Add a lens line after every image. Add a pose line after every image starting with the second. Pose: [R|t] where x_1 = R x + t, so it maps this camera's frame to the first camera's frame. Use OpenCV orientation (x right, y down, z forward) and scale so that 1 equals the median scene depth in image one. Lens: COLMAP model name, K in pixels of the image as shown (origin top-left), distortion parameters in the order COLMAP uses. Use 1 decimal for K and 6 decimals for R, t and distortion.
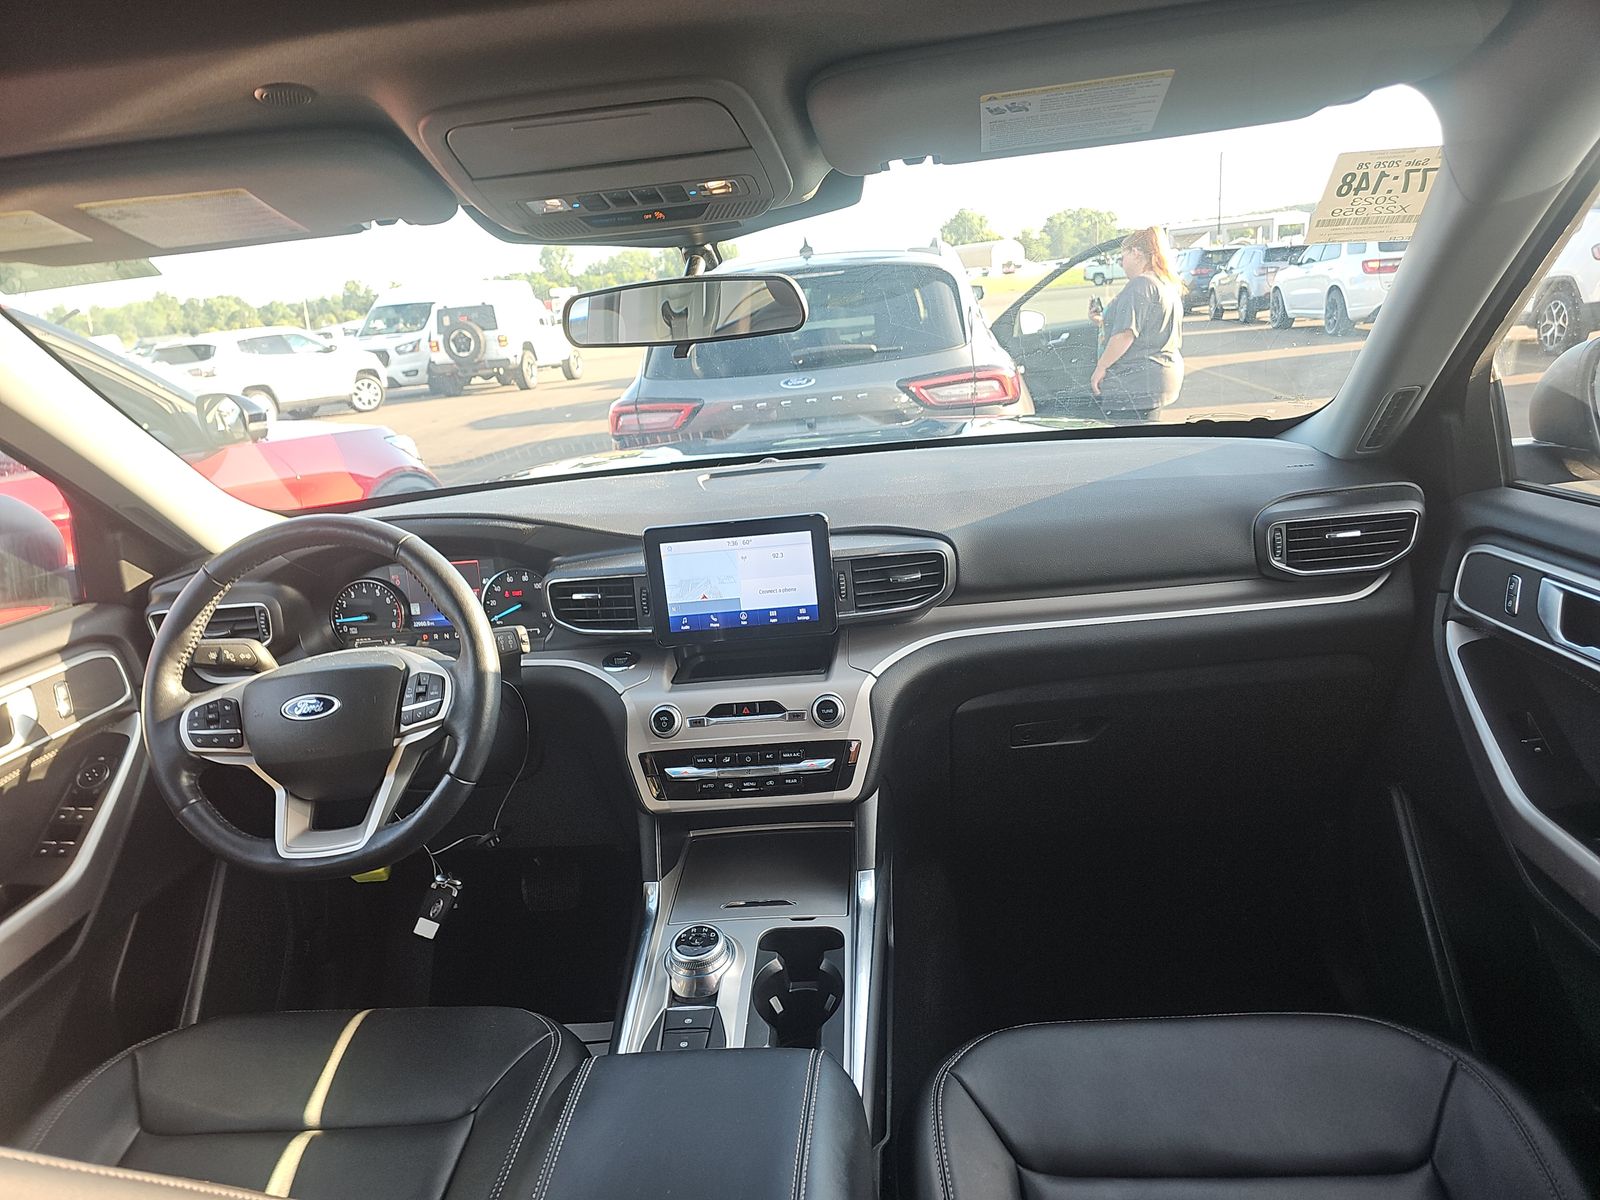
lens RADIAL K [[1065.1, 0, 786.9], [0, 1065.1, 602.9], [0, 0, 1]] dist [0.059314, 0.000753]
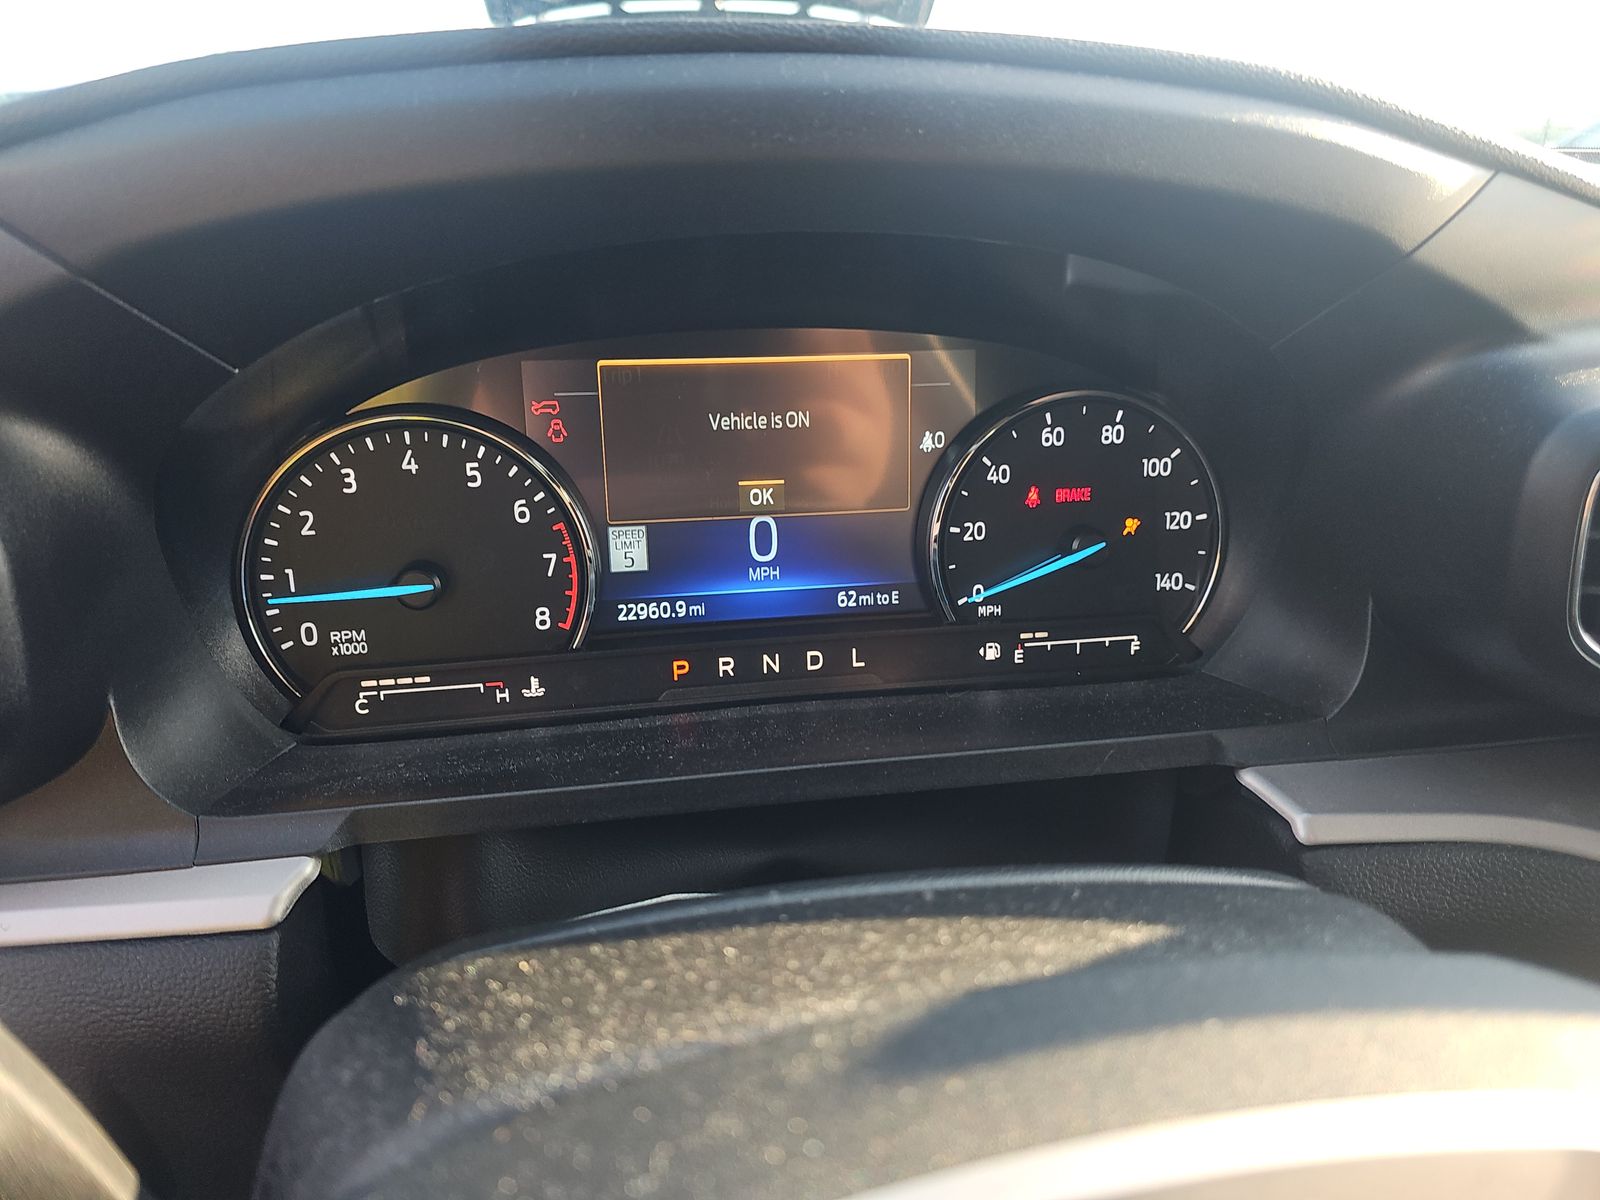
lens RADIAL K [[1065.1, 0, 786.9], [0, 1065.1, 602.9], [0, 0, 1]] dist [0.059314, 0.000753]
pose [[0.958723, -0.003017, 0.284324, -0.388172], [-0.027086, 0.994427, 0.101886, -0.007589], [-0.283047, -0.105382, 0.953299, 0.781091]]
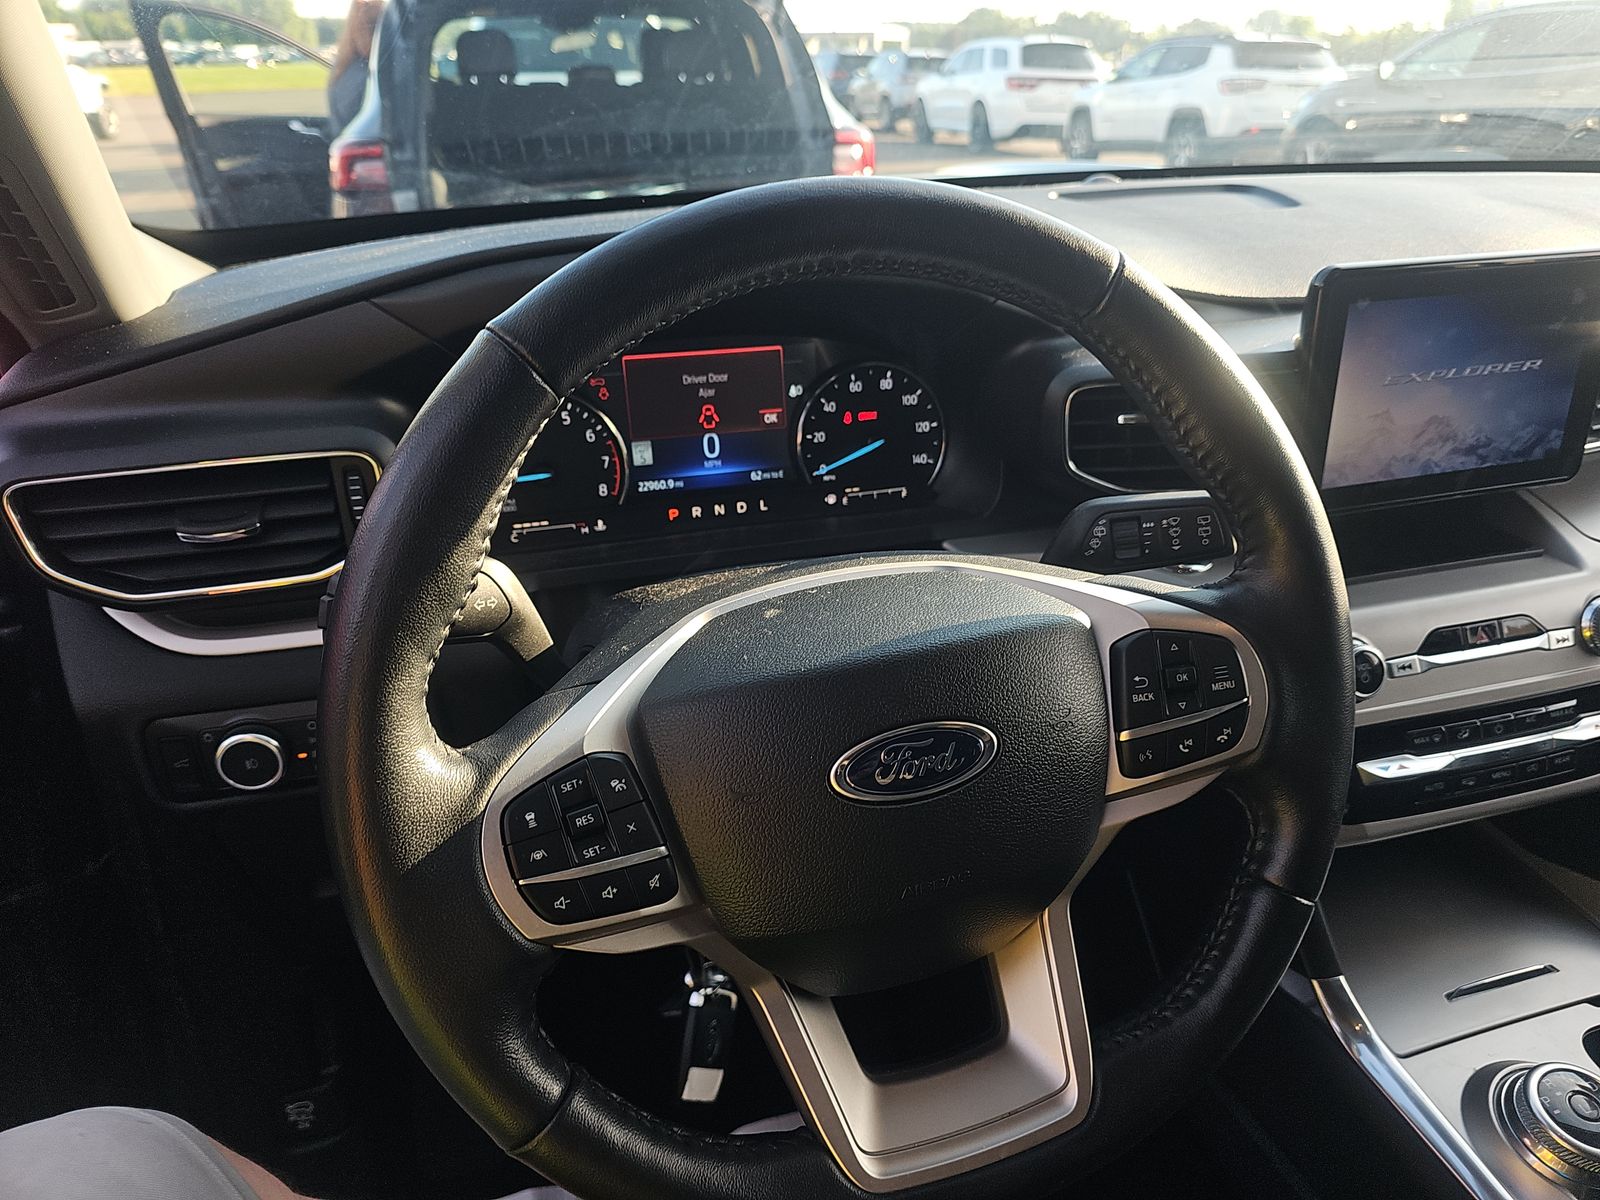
lens RADIAL K [[1041.9, 0, 800.0], [0, 1041.9, 600.0], [0, 0, 1]] dist [0.144122, -0.198047]
pose [[0.926021, -0.077332, 0.369465, -0.465266], [0.014343, 0.985291, 0.170280, -0.008131], [-0.377199, -0.152383, 0.913510, 0.564742]]
